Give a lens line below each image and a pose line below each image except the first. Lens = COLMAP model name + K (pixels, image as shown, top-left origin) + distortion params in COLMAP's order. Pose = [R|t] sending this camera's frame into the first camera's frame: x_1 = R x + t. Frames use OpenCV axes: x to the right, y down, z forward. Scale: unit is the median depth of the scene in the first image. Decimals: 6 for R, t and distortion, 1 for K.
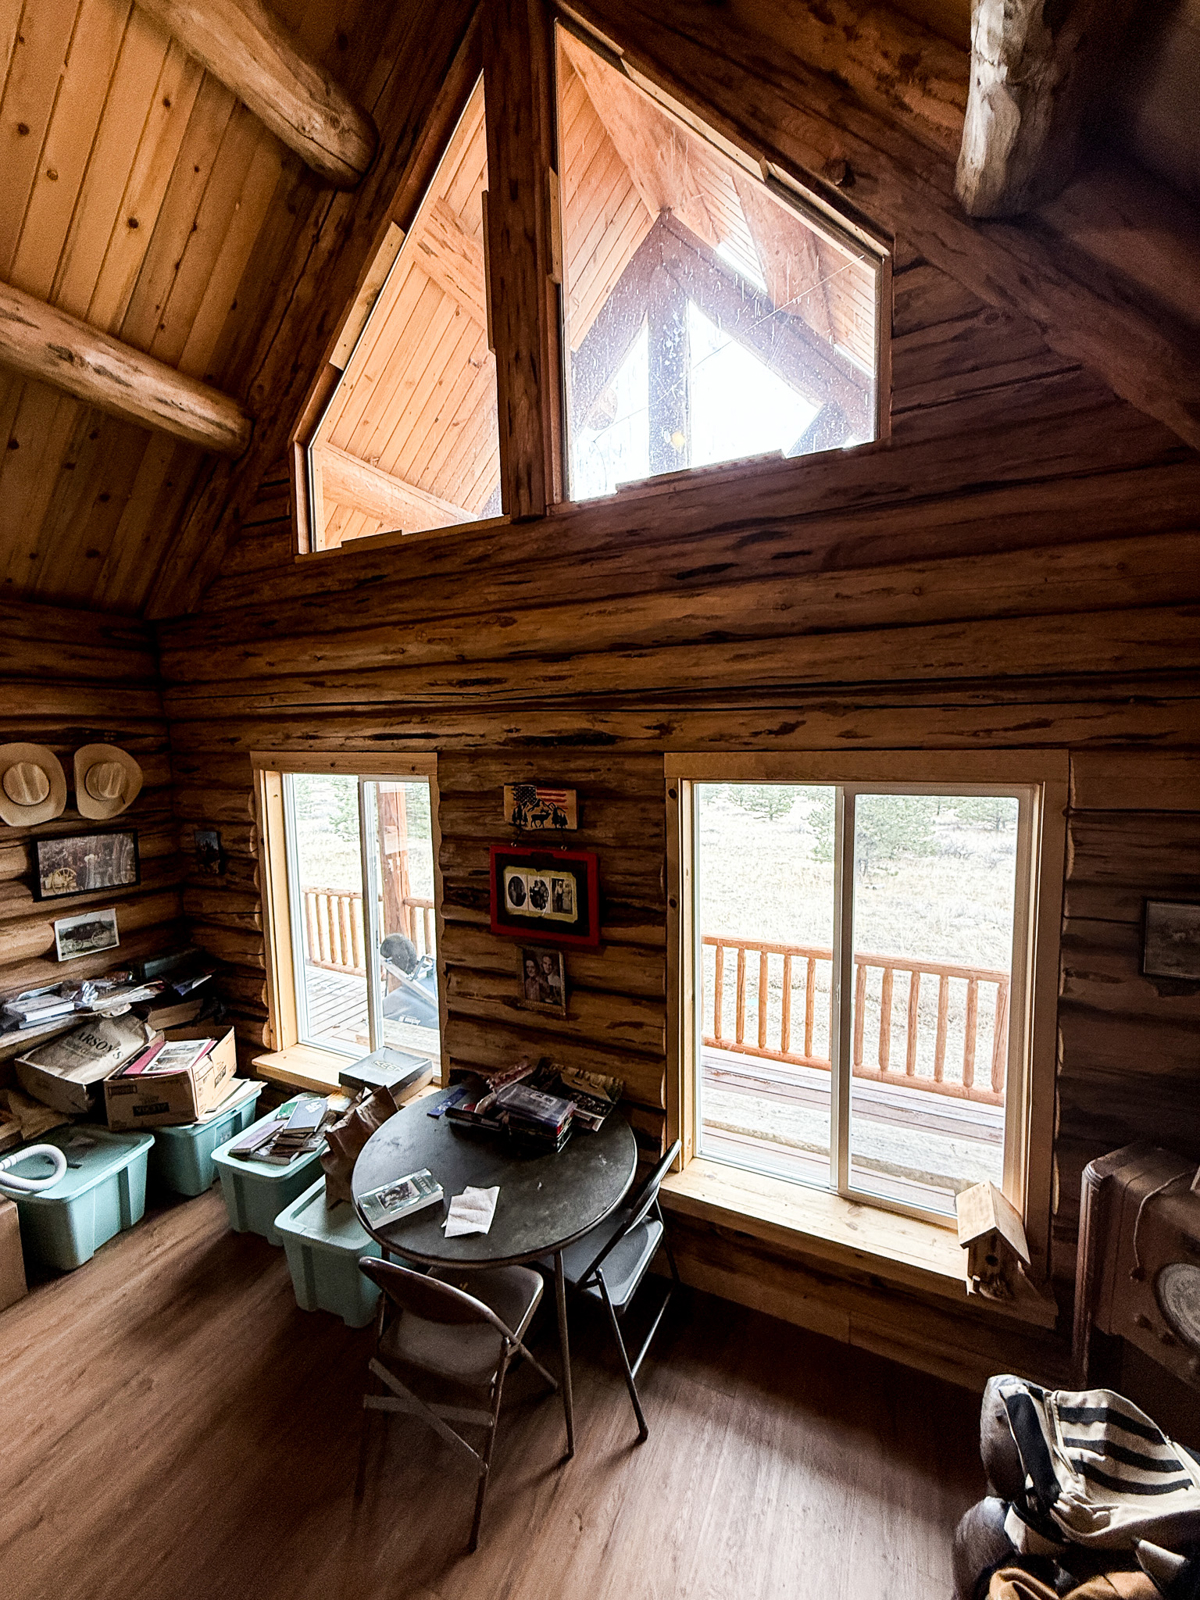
lens RADIAL K [[639.8, 0, 596.0], [0, 639.8, 803.2], [0, 0, 1]] dist [0.001550, -0.000624]
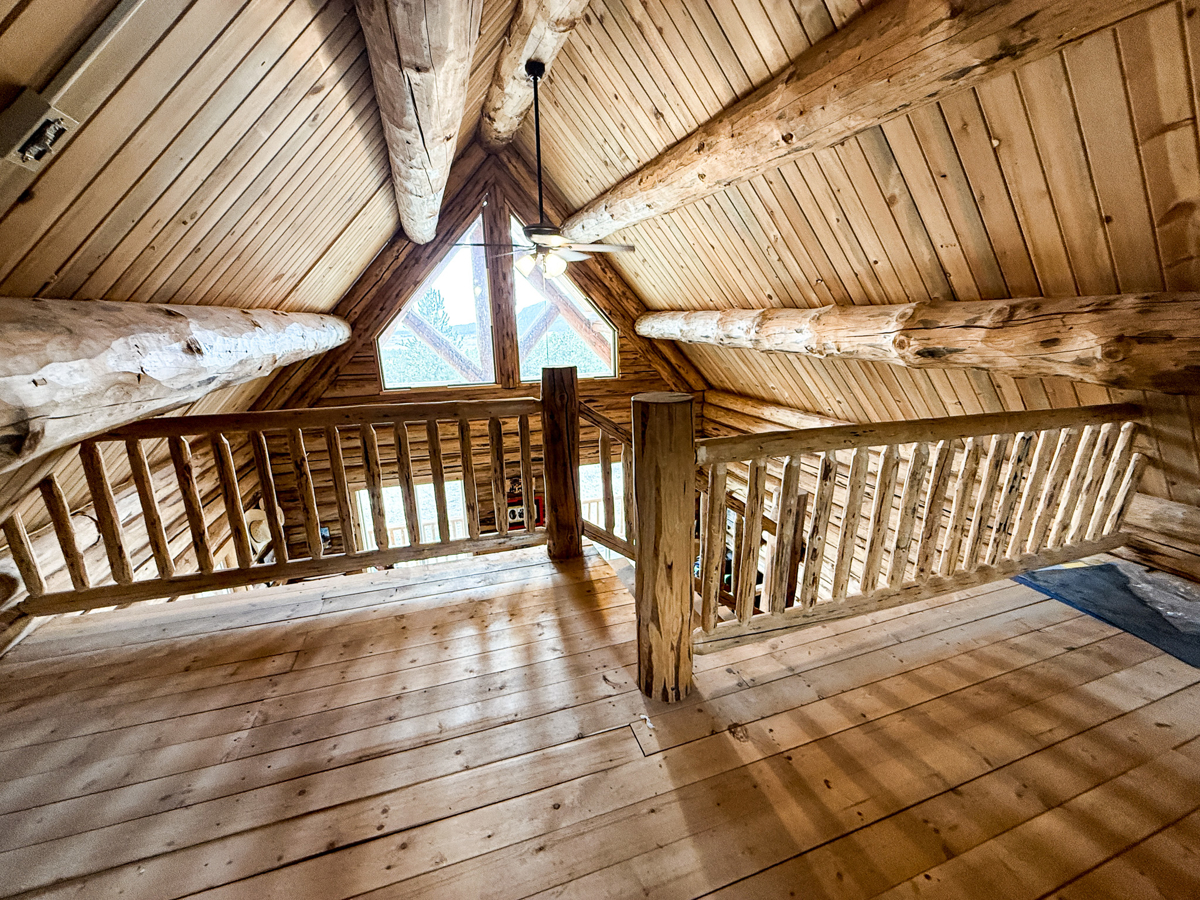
lens RADIAL K [[479.9, 0, 601.1], [0, 479.9, 448.4], [0, 0, 1]] dist [0.001550, -0.000624]
pose [[0.707114, -0.189205, 0.681316, -1.260557], [0.067843, 0.977245, 0.200973, -0.558585], [-0.703838, -0.095888, 0.703859, -0.756046]]
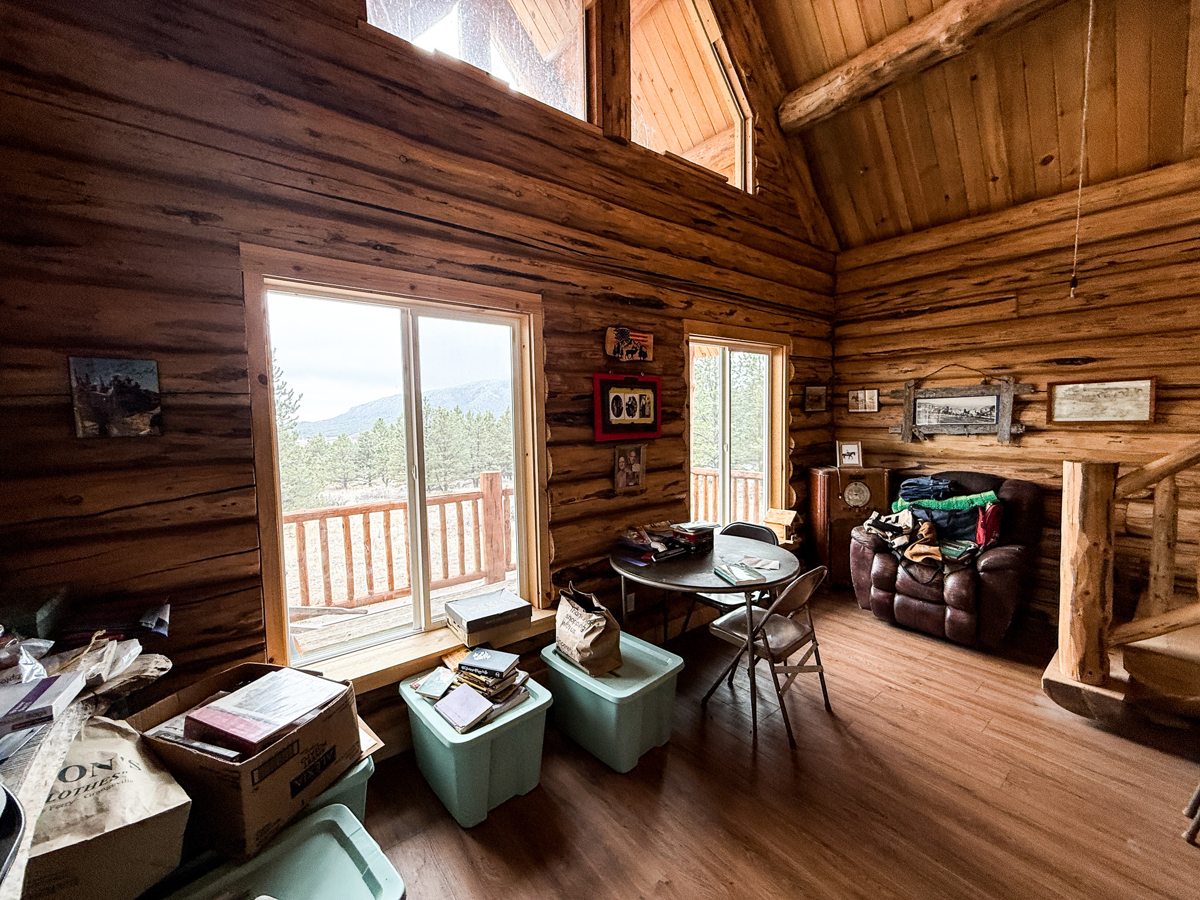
lens RADIAL K [[479.9, 0, 598.0], [0, 479.9, 450.3], [0, 0, 1]] dist [0.001550, -0.000624]
pose [[0.447649, -0.058038, 0.892324, -1.082149], [0.098707, 0.995000, 0.015199, 0.215364], [-0.888745, 0.081275, 0.451140, 0.590241]]
